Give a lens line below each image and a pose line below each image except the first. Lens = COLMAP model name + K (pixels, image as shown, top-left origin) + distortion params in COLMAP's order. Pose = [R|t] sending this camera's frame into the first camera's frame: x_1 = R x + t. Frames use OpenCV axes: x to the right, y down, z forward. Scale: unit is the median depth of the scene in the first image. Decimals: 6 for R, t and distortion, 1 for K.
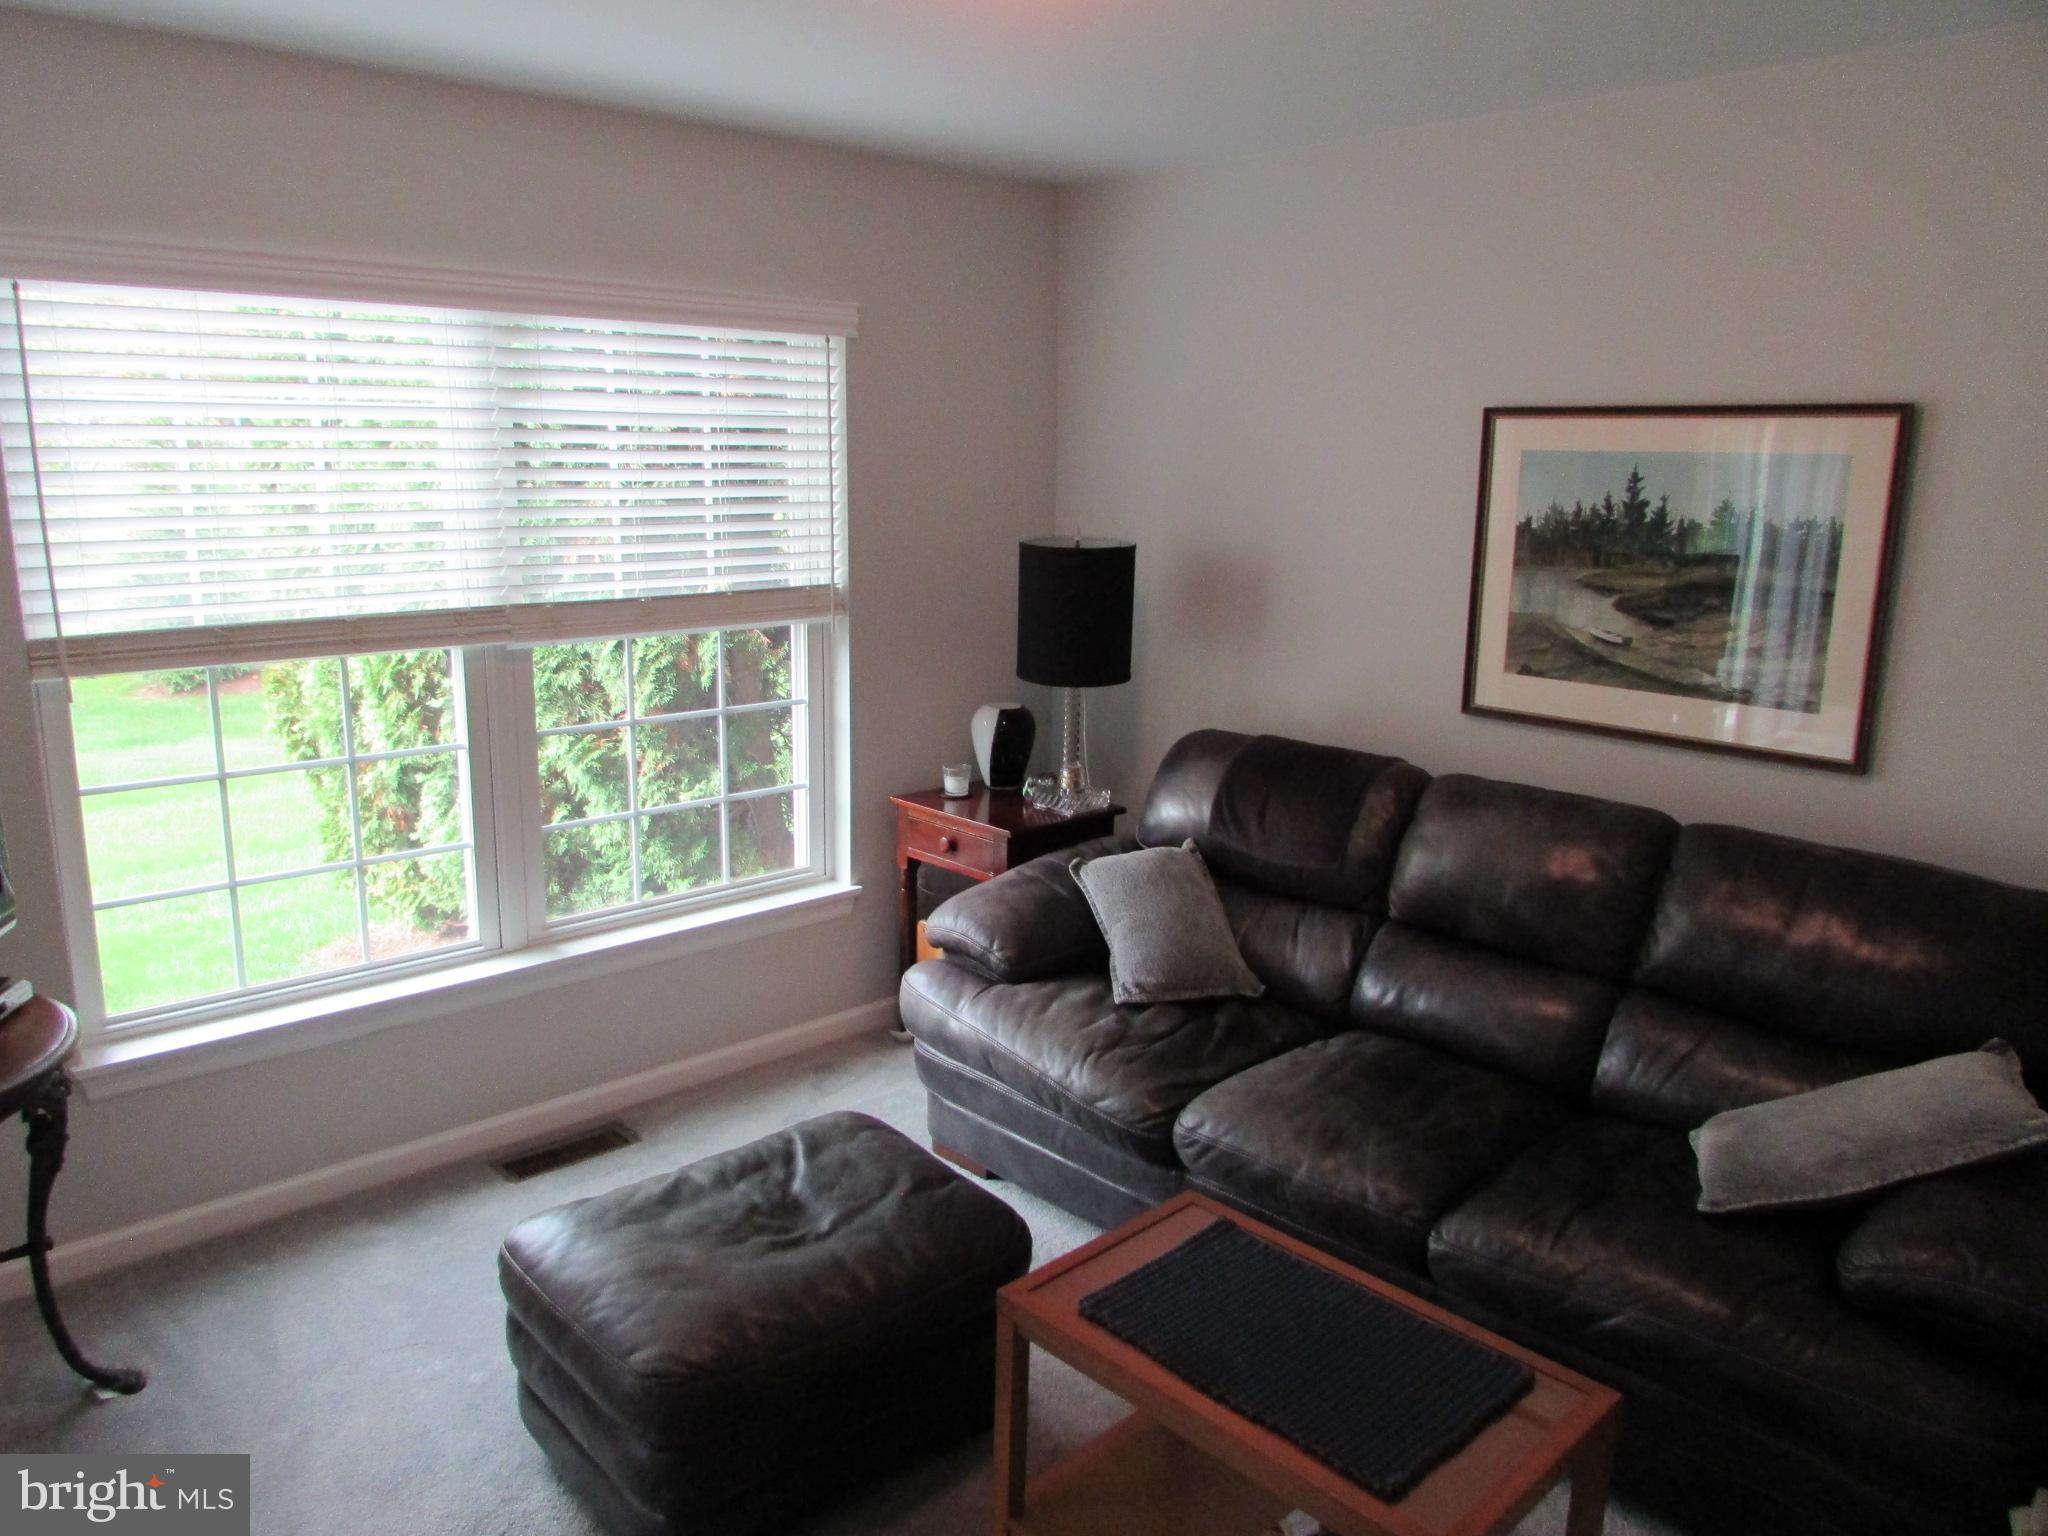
lens RADIAL K [[1463.7, 0, 1024.0], [0, 1463.7, 768.0], [0, 0, 1]] dist [-0.010727, 0.000449]
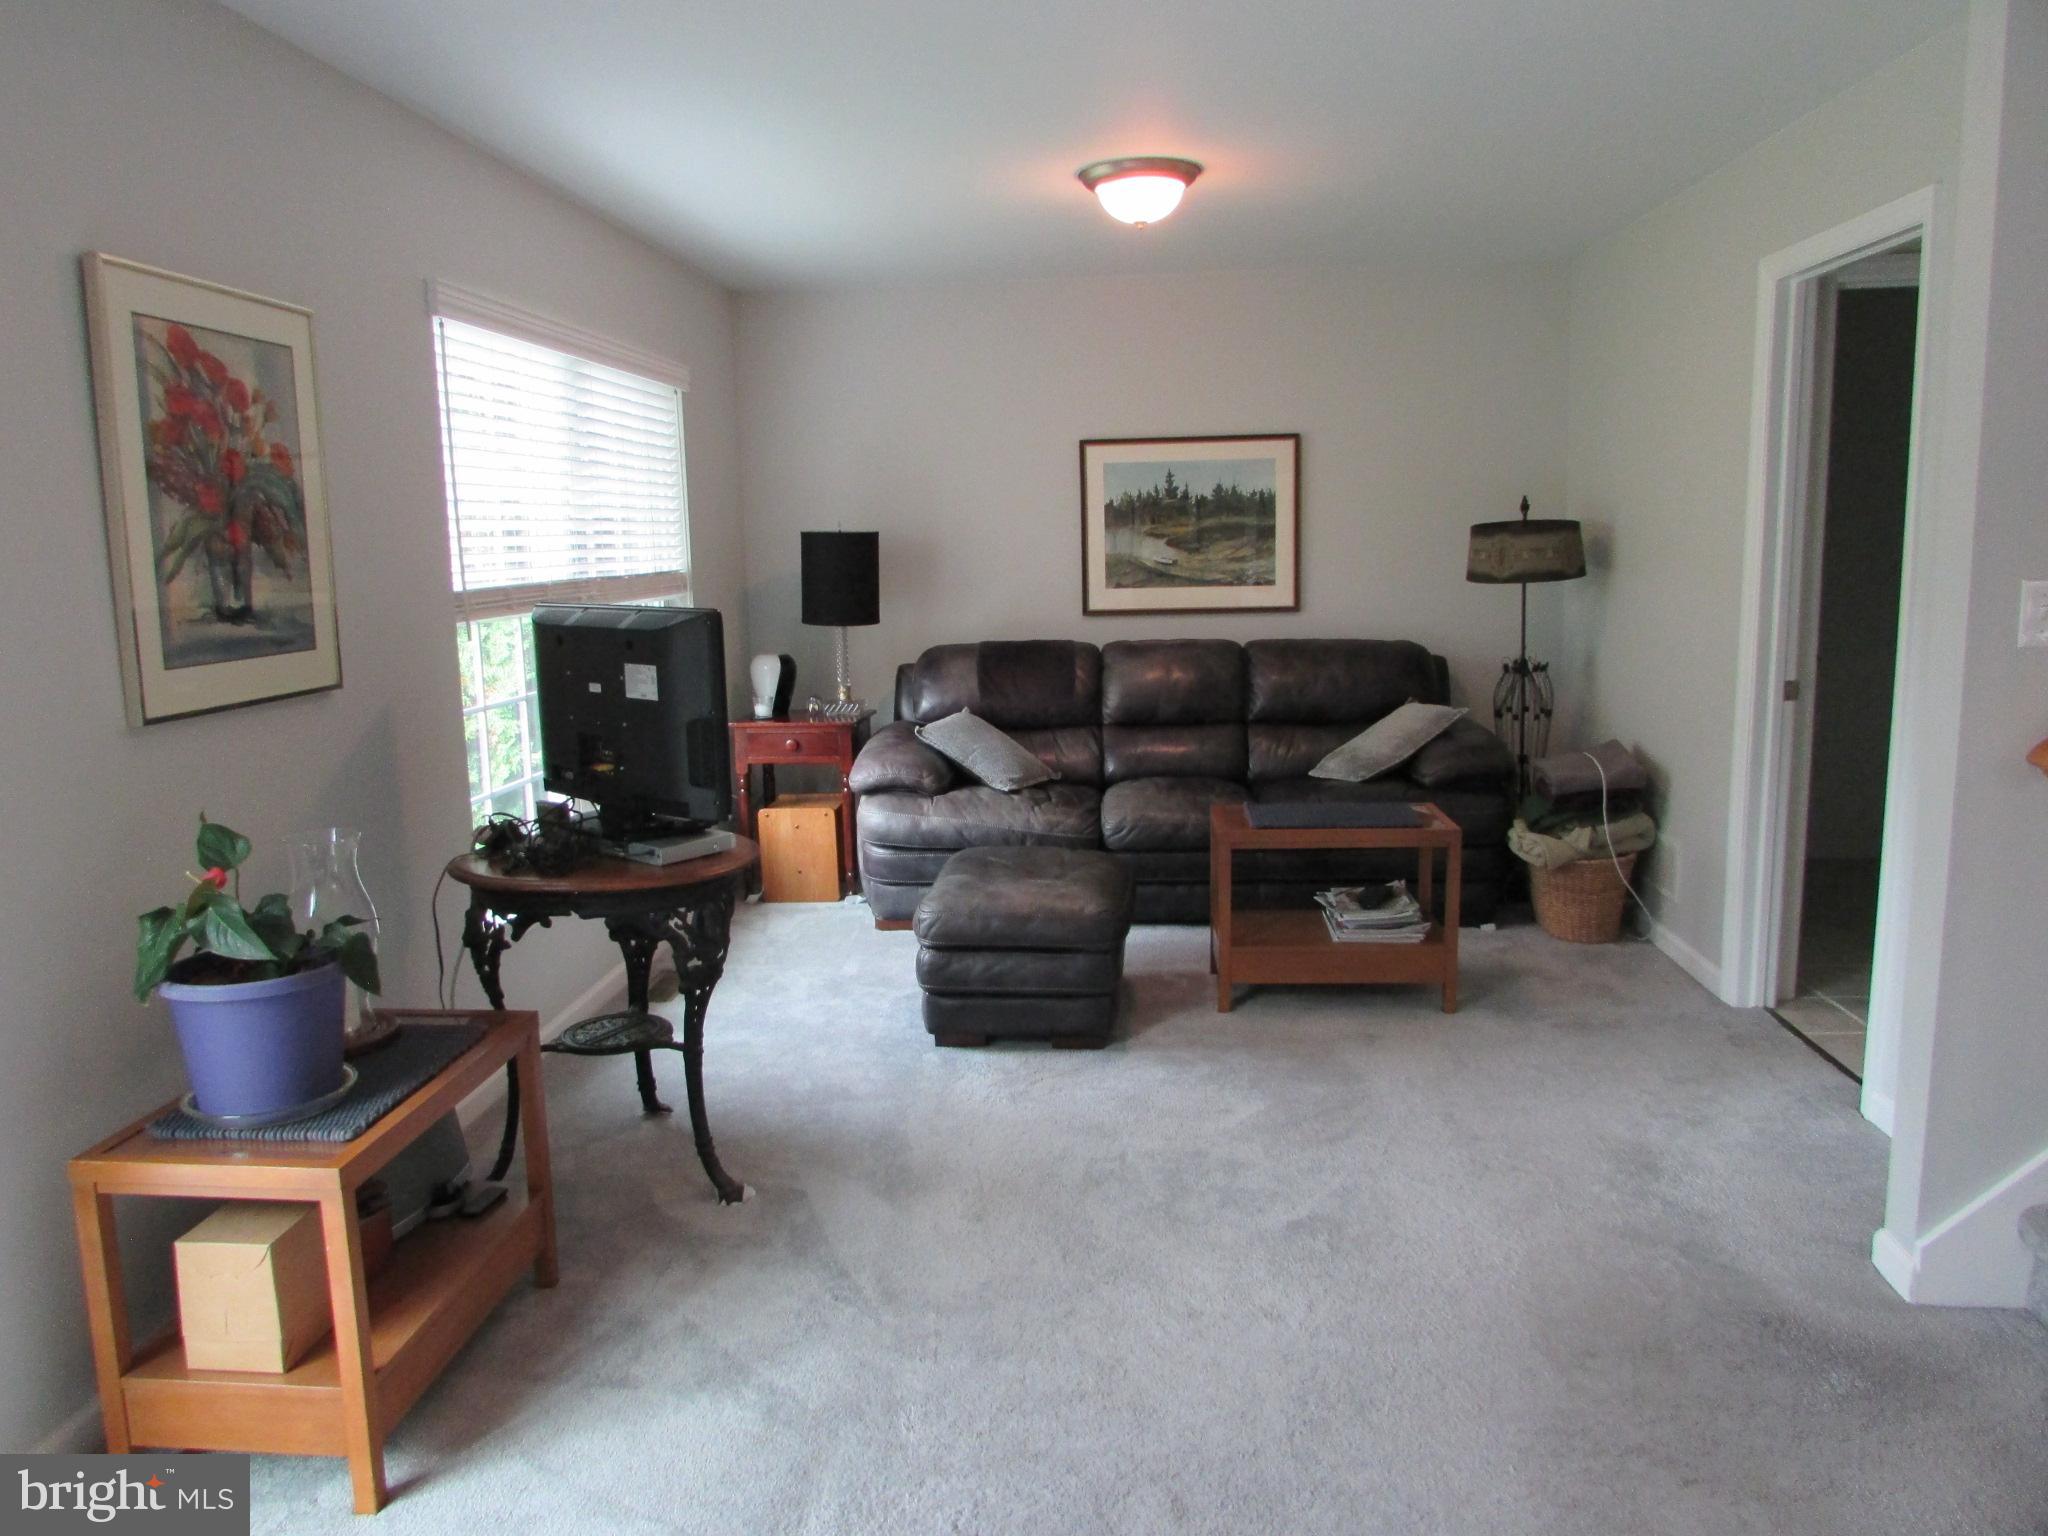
lens RADIAL K [[1463.7, 0, 1024.0], [0, 1463.7, 768.0], [0, 0, 1]] dist [-0.010727, 0.000449]
pose [[0.734555, -0.137053, 0.664564, -1.005329], [0.176741, 0.984228, 0.007623, 0.124339], [-0.655127, 0.111856, 0.747193, -0.247990]]
